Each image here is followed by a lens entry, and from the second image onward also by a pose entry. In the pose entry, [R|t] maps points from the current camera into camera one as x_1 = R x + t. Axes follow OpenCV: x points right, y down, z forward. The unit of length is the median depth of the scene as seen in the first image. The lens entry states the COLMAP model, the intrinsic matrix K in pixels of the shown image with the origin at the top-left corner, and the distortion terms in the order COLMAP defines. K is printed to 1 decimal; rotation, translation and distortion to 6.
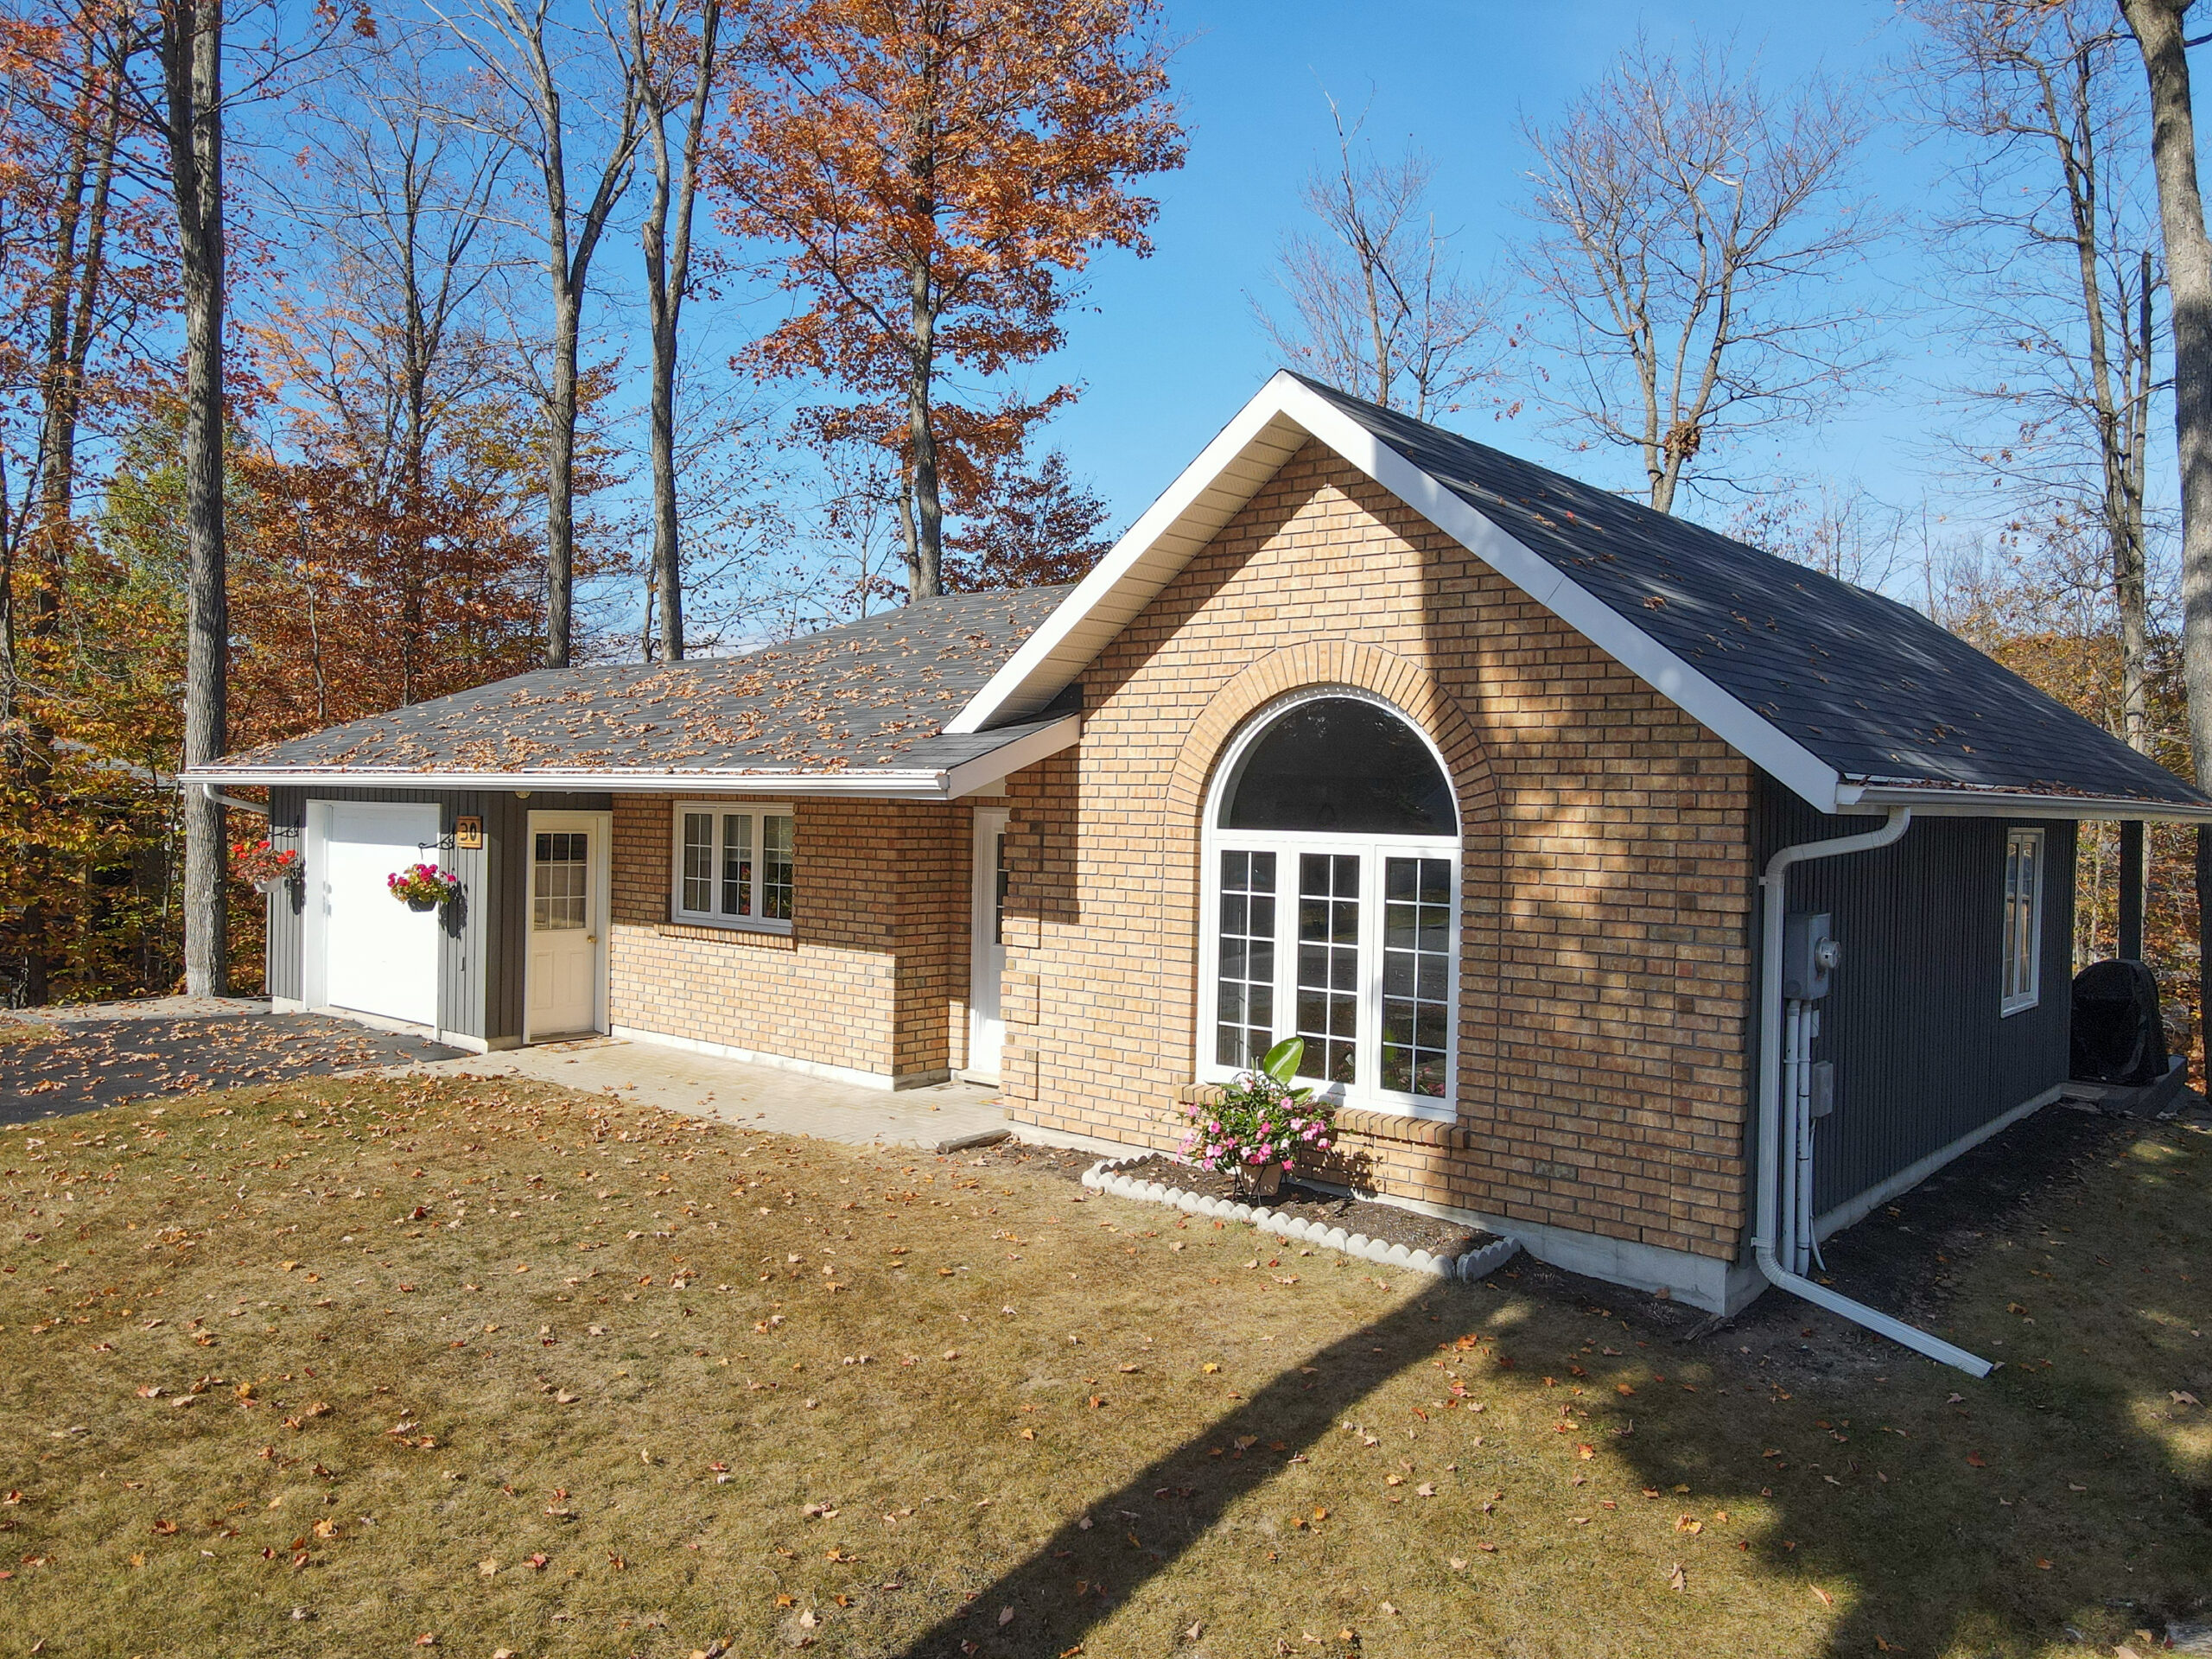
lens RADIAL K [[1633.3, 0, 1106.0], [0, 1633.3, 829.5], [0, 0, 1]] dist [-0.014064, 0.049325]
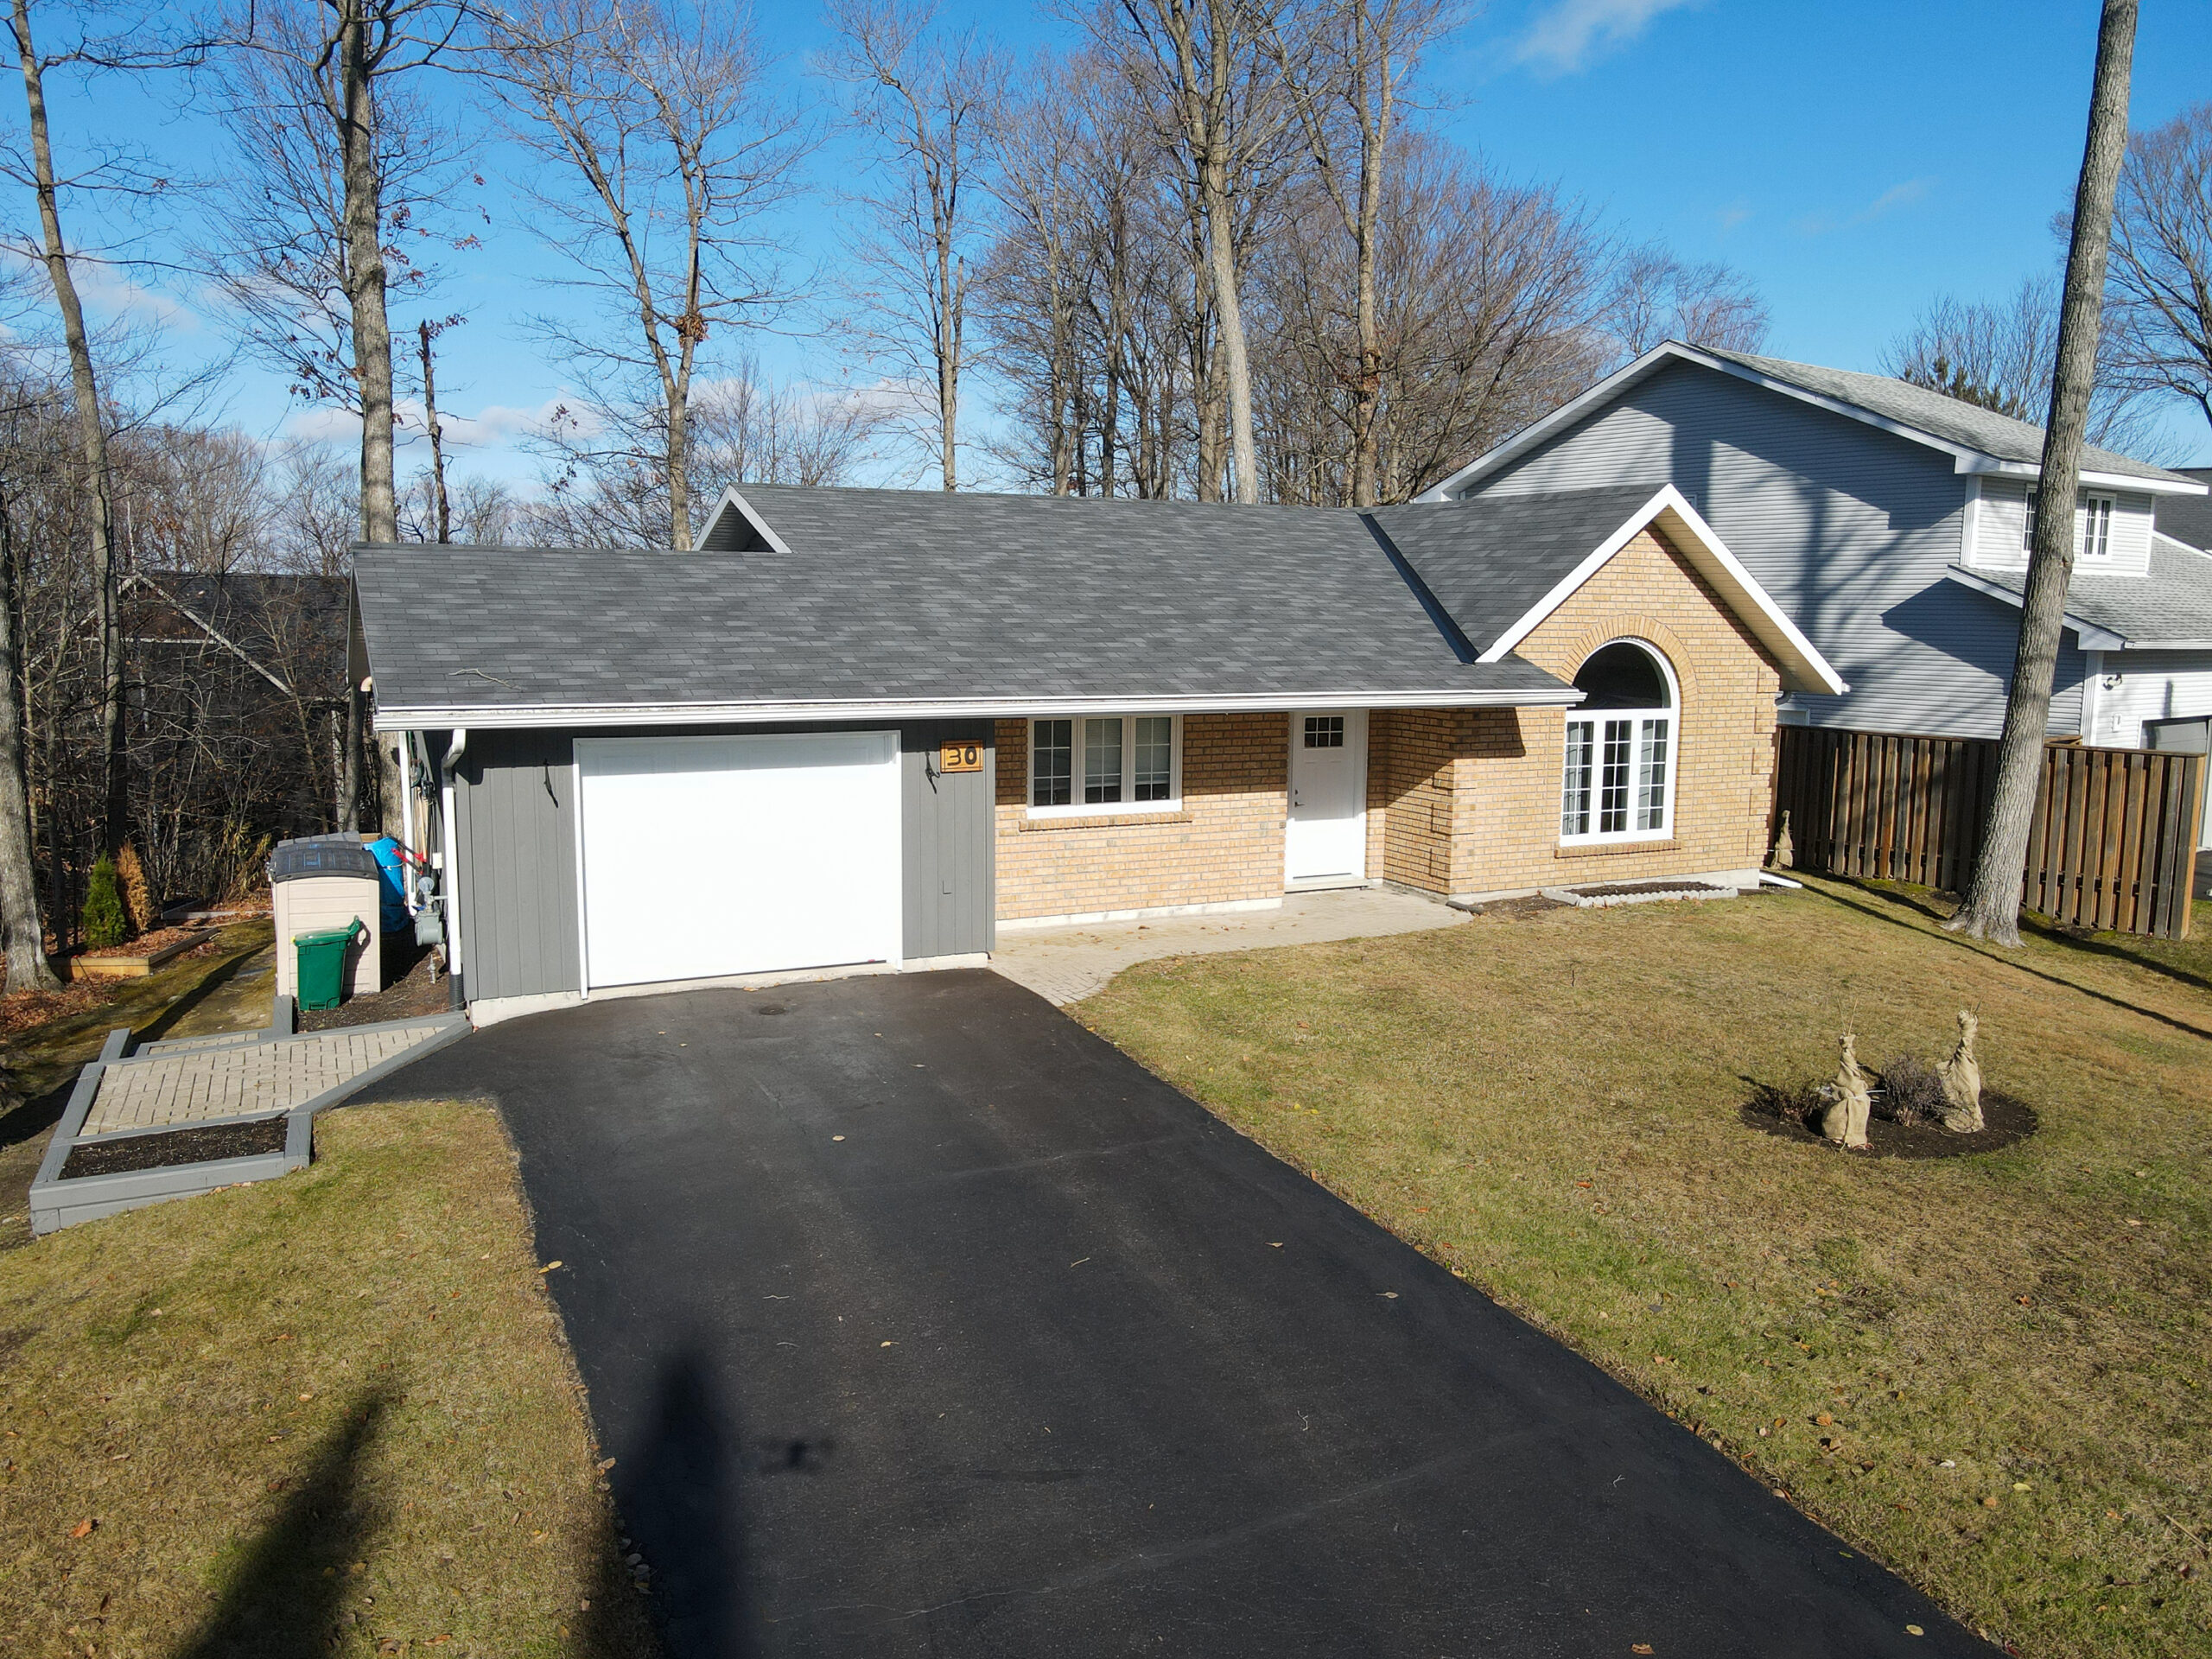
lens RADIAL K [[1633.3, 0, 1106.0], [0, 1633.3, 829.5], [0, 0, 1]] dist [-0.014064, 0.049325]
pose [[0.387134, -0.139995, 0.911334, -1.942381], [0.011475, 0.989061, 0.147061, -0.153304], [-0.921952, -0.046475, 0.384505, 0.795448]]
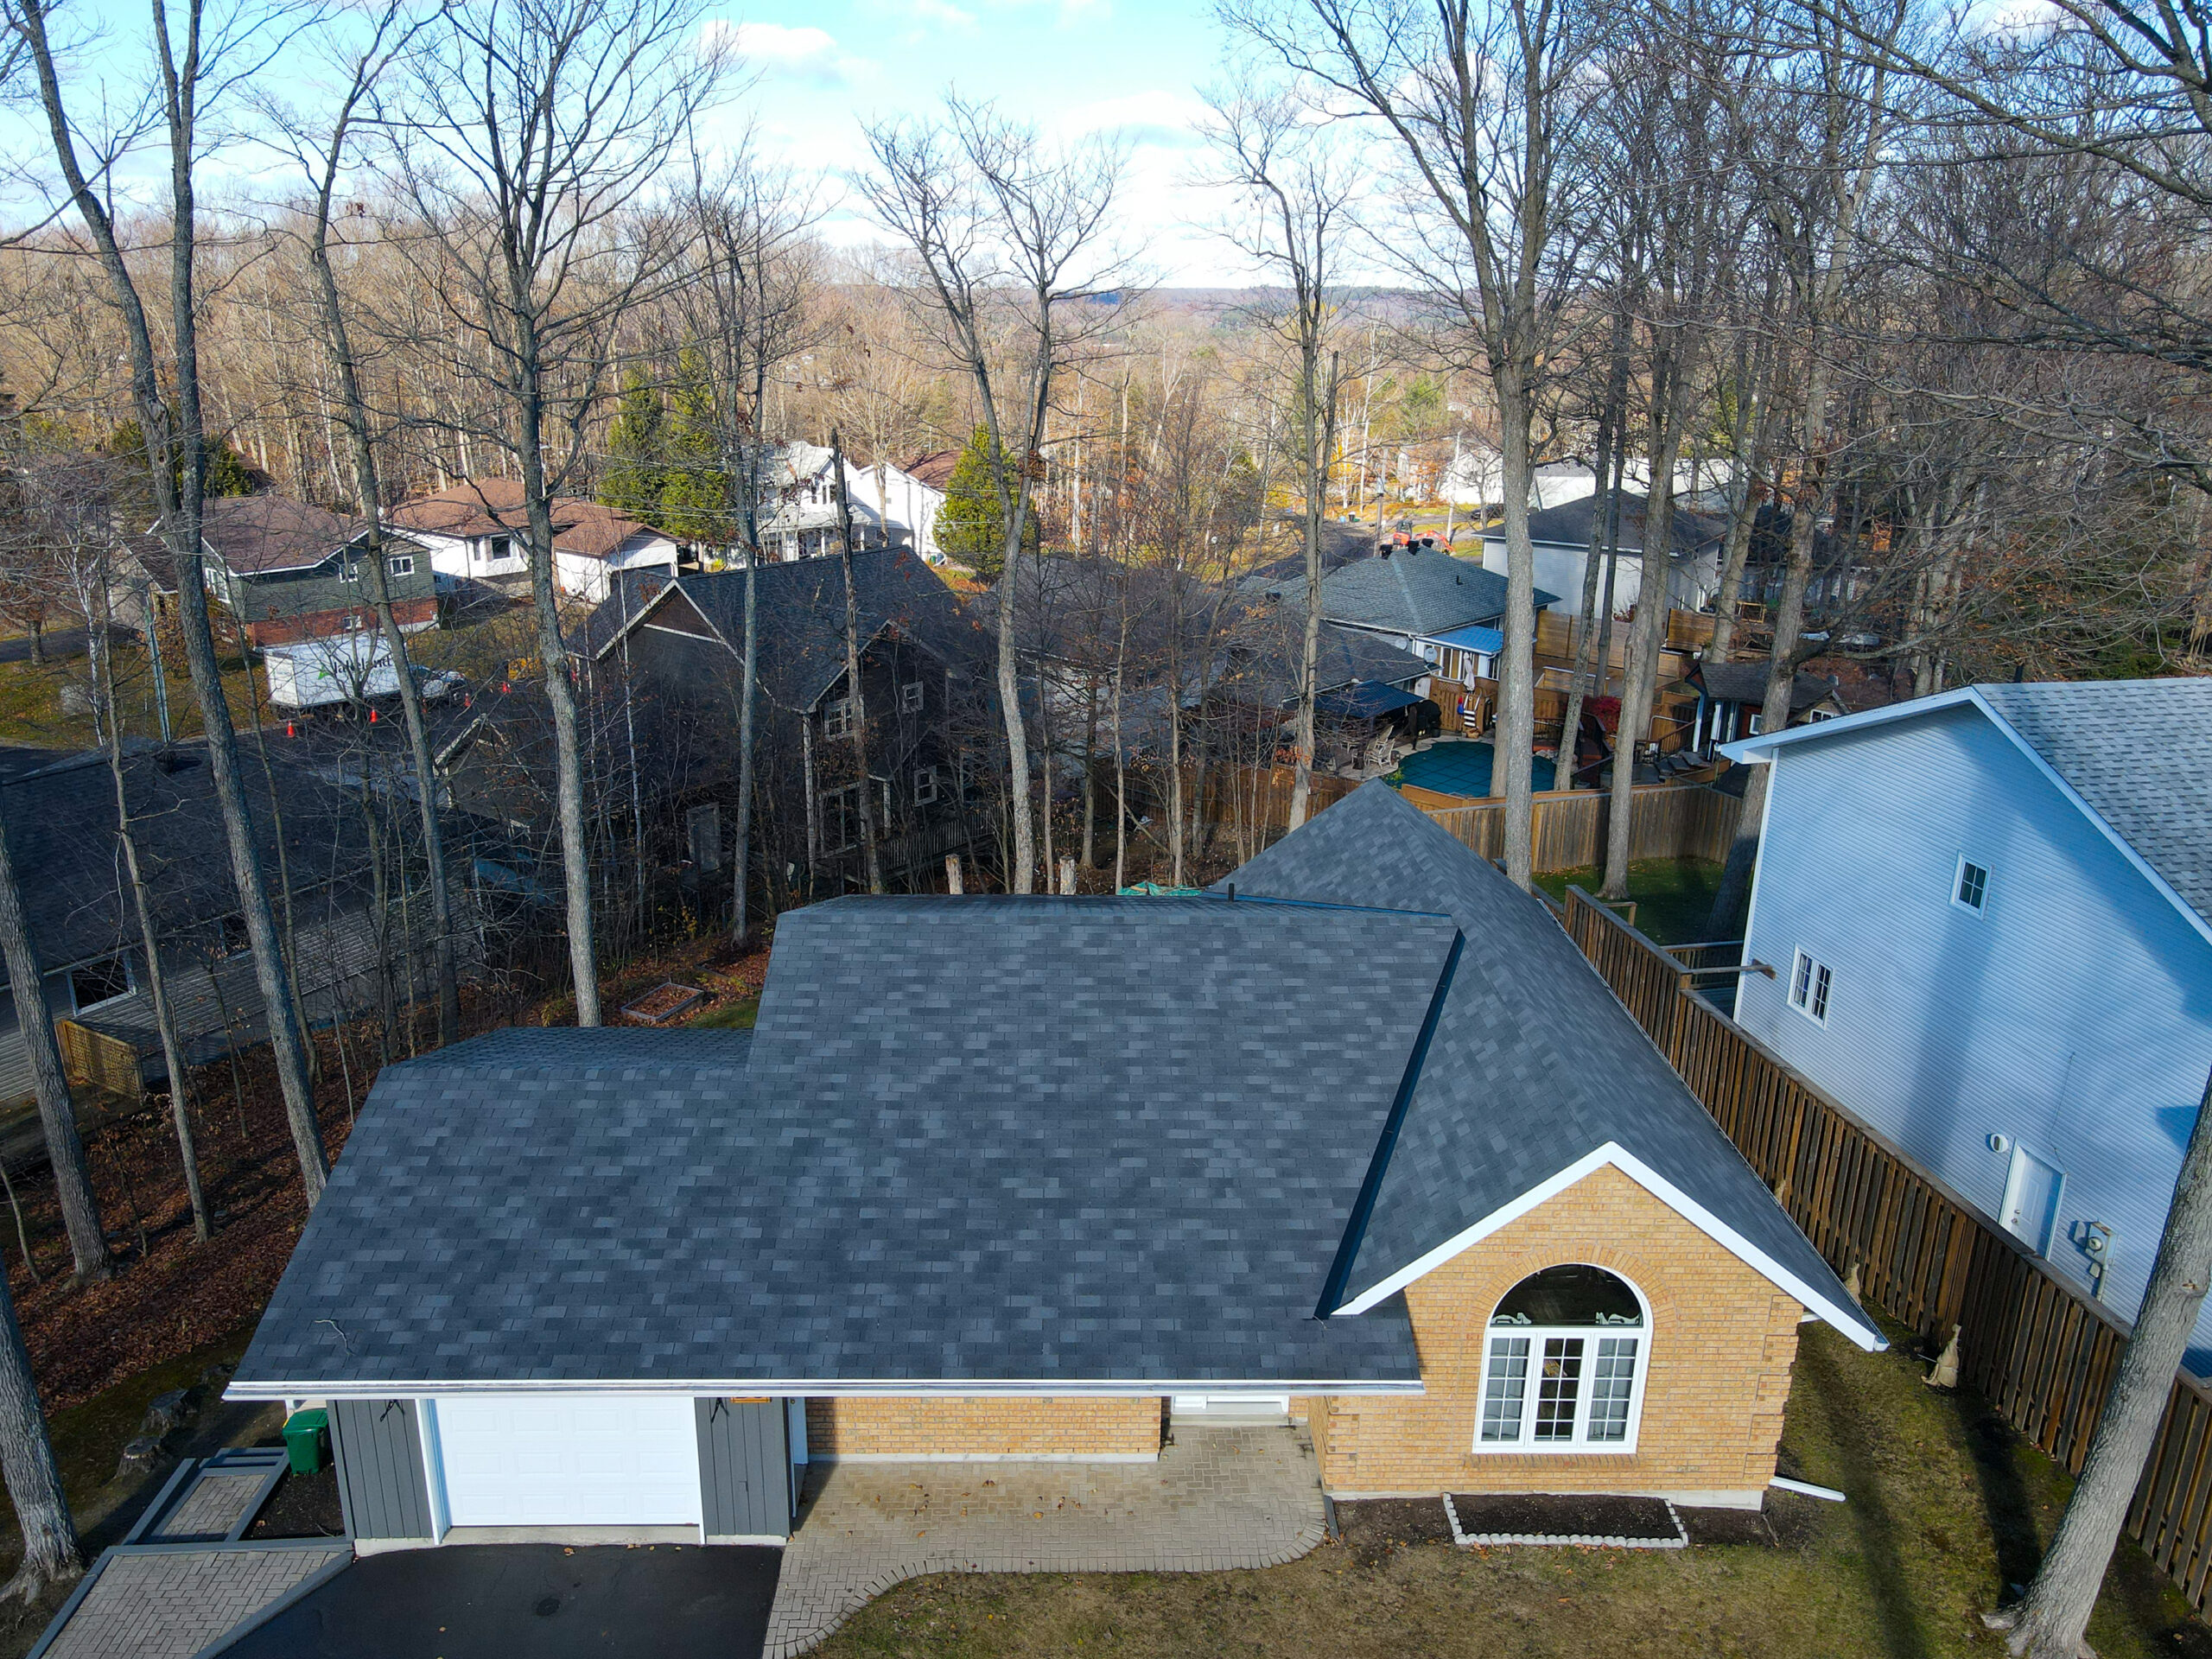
lens RADIAL K [[1633.3, 0, 1106.0], [0, 1633.3, 829.5], [0, 0, 1]] dist [-0.014064, 0.049325]
pose [[0.742025, -0.219993, 0.633247, -1.268836], [0.007638, 0.947333, 0.320158, -1.105697], [-0.670328, -0.232729, 0.704626, 0.185718]]
